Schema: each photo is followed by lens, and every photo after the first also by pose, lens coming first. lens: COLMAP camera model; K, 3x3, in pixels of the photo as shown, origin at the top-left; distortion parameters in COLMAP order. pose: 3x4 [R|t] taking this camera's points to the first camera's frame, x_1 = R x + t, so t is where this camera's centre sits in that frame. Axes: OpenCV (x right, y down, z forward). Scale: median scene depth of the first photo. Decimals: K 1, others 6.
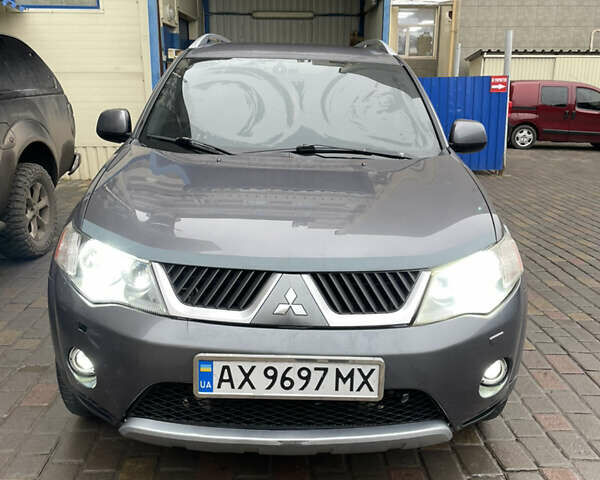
lens RADIAL K [[607.0, 0, 303.3], [0, 607.0, 236.4], [0, 0, 1]] dist [0.034012, 0.000000]
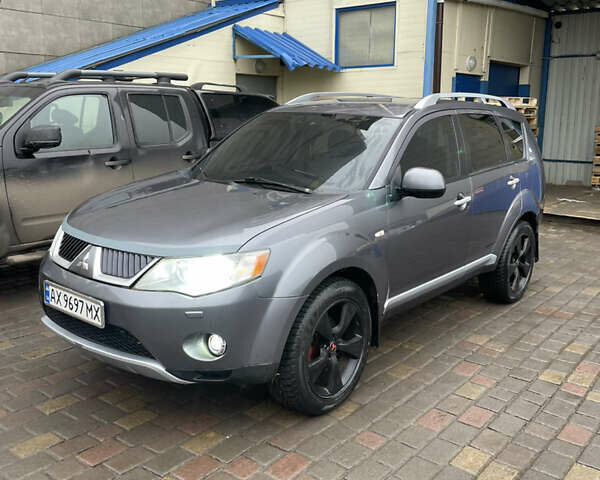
lens RADIAL K [[607.0, 0, 300.9], [0, 607.0, 238.9], [0, 0, 1]] dist [0.034012, 0.000000]
pose [[0.760463, 0.127246, -0.636793, 1.530949], [-0.164998, 0.986294, 0.000043, -0.052993], [0.628070, 0.105037, 0.771035, 0.054707]]
